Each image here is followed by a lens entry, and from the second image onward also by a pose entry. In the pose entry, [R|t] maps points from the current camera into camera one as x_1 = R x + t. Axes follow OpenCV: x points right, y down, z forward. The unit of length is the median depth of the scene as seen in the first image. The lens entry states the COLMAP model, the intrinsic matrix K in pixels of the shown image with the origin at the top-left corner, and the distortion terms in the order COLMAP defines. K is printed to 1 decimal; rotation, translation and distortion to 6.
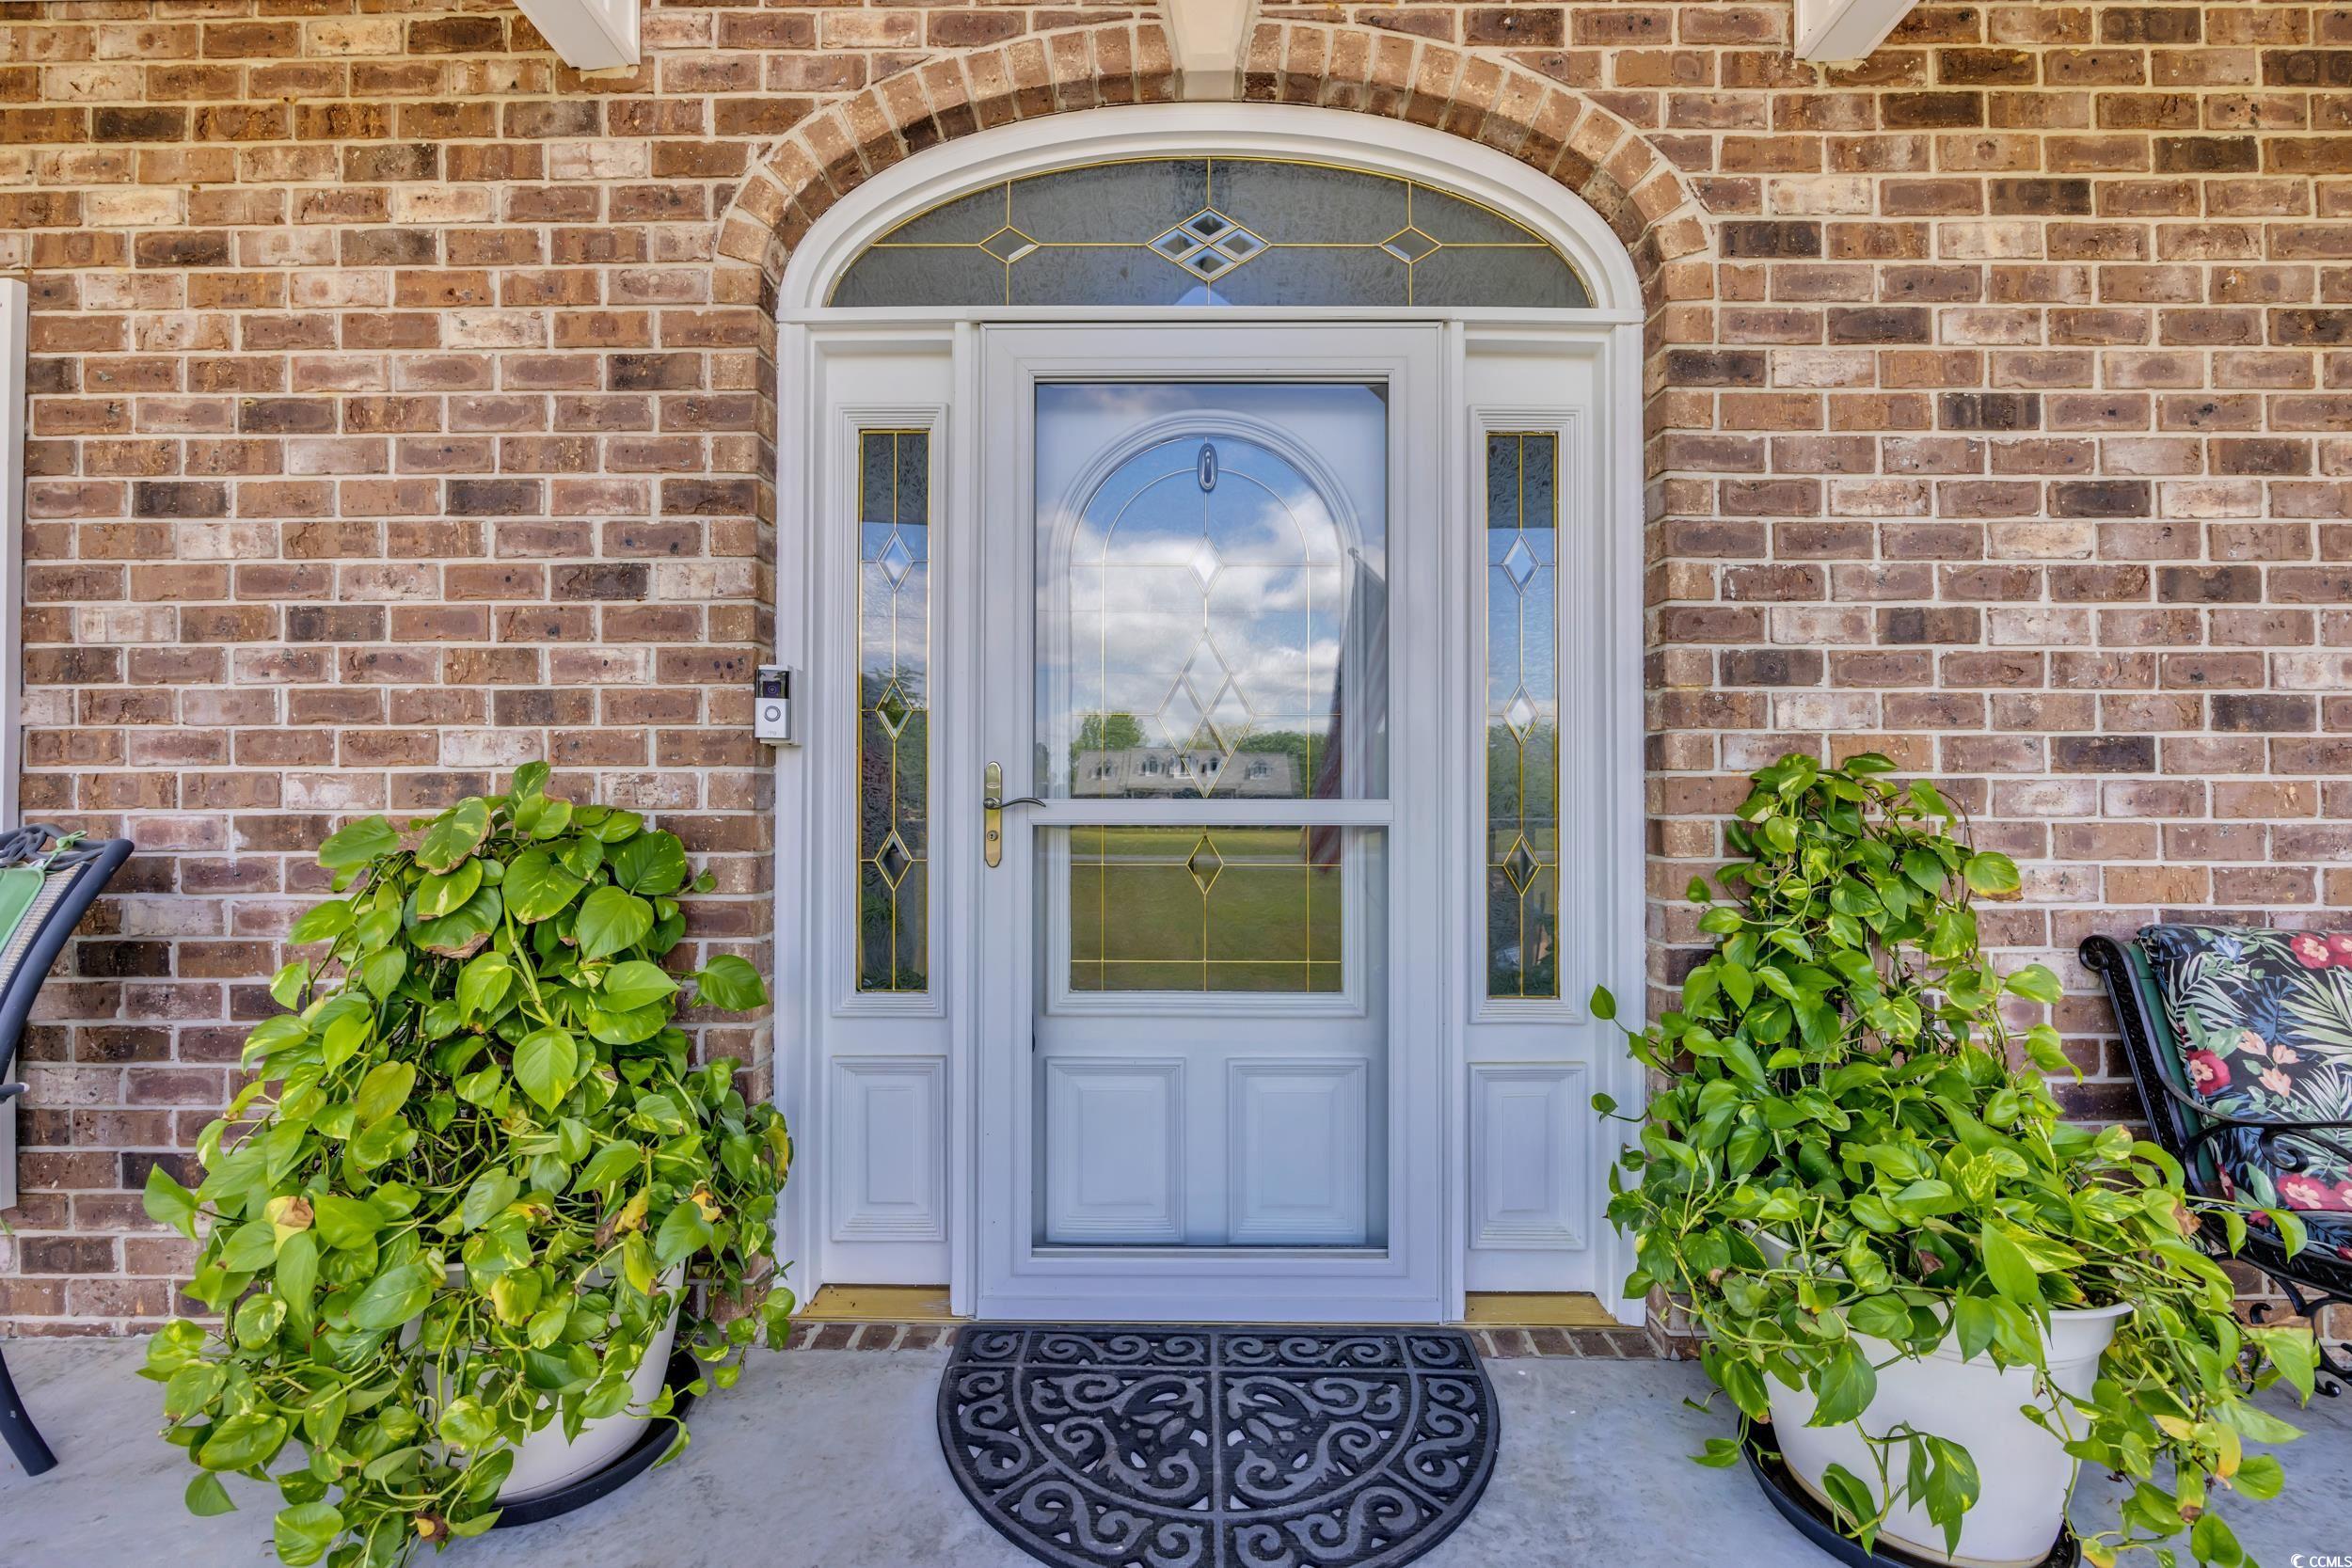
lens RADIAL K [[945.9, 0, 1175.2], [0, 945.9, 776.5], [0, 0, 1]] dist [-0.002344, -0.000423]
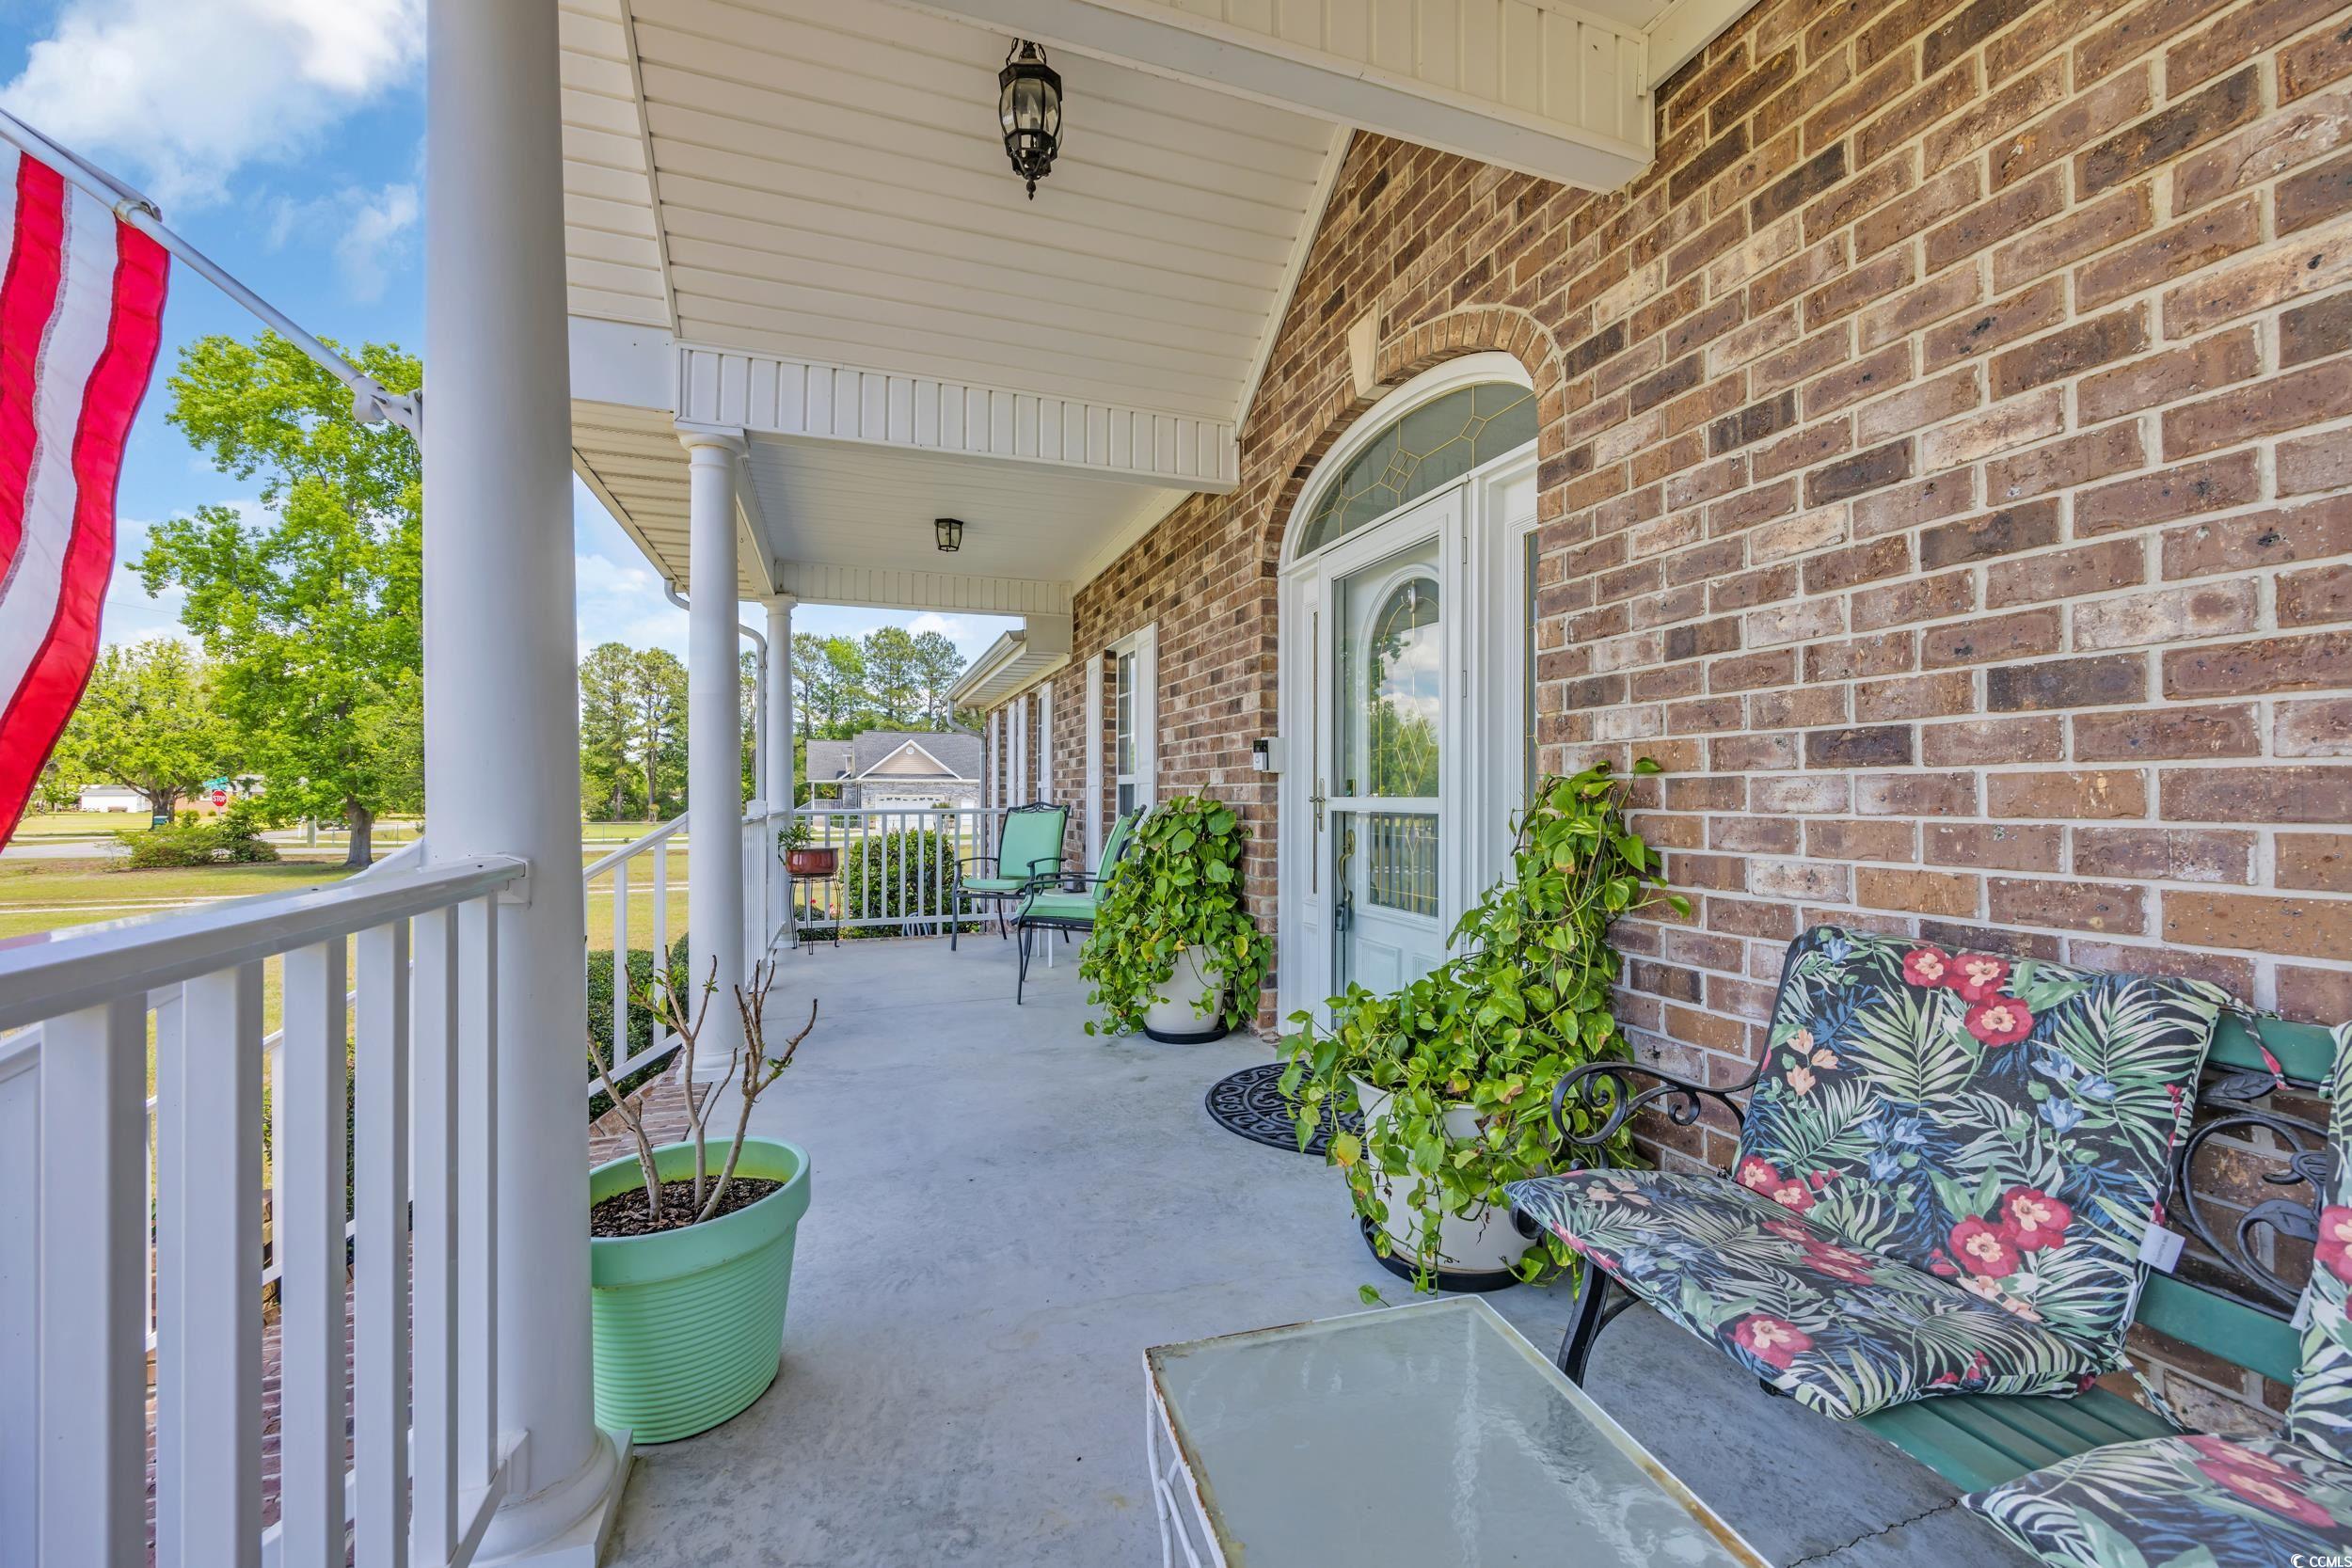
lens RADIAL K [[945.9, 0, 1175.2], [0, 945.9, 776.5], [0, 0, 1]] dist [-0.002344, -0.000423]
pose [[0.340964, -0.023039, -0.939794, 1.631372], [0.015175, 0.999704, -0.019002, 0.012886], [0.939954, -0.007782, 0.341213, 0.042027]]
